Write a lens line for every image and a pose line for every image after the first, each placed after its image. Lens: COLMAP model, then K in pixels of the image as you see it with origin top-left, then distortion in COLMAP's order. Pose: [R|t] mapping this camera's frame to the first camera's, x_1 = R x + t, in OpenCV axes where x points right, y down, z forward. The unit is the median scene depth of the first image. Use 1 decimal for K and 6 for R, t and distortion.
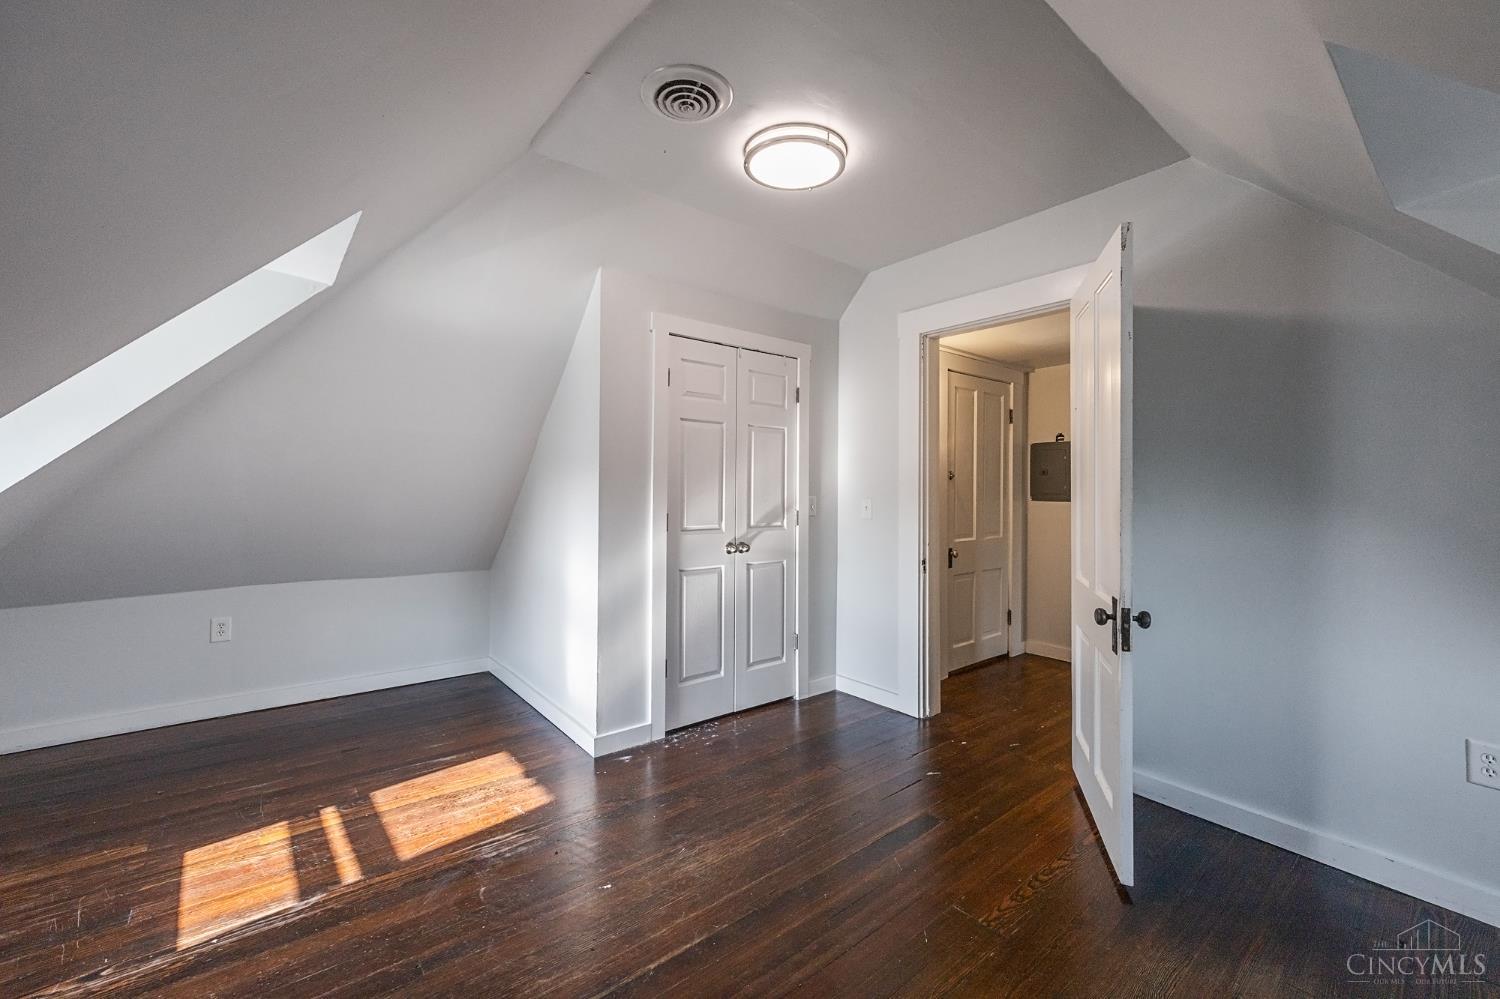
lens RADIAL K [[613.7, 0, 754.7], [0, 613.7, 479.9], [0, 0, 1]] dist [-0.000349, -0.000092]
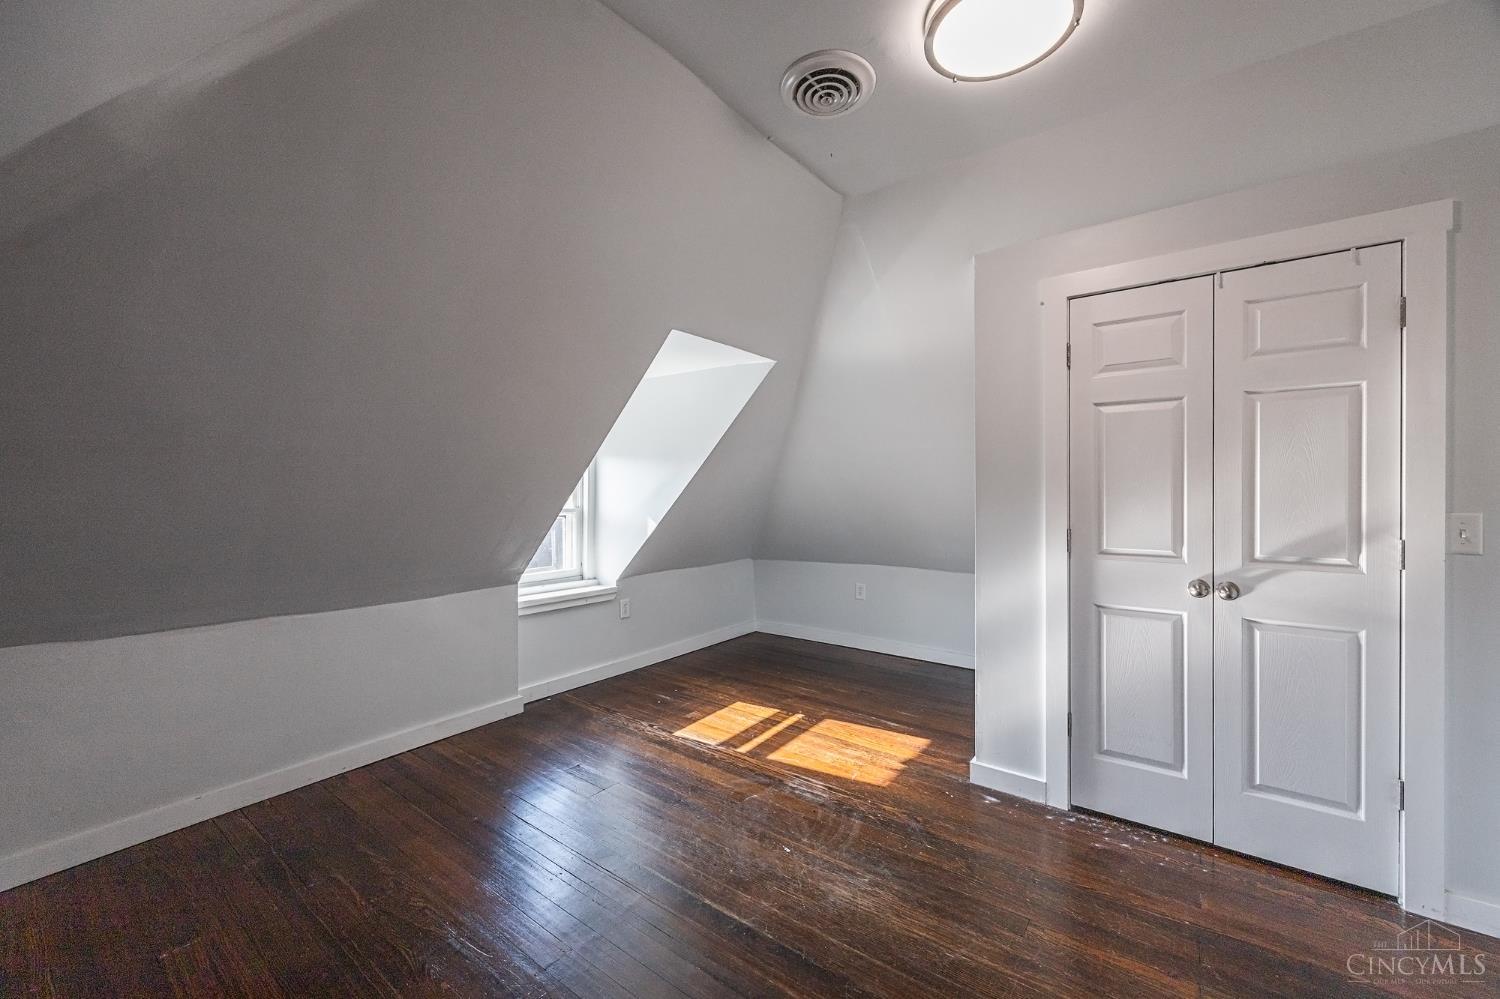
lens RADIAL K [[585.8, 0, 750.0], [0, 585.8, 499.5], [0, 0, 1]] dist [0.000062, -0.000013]
pose [[0.238774, 0.002045, -0.971073, 0.531276], [0.014877, 0.999873, 0.005763, 0.007336], [0.970961, -0.015822, 0.238713, 0.462247]]
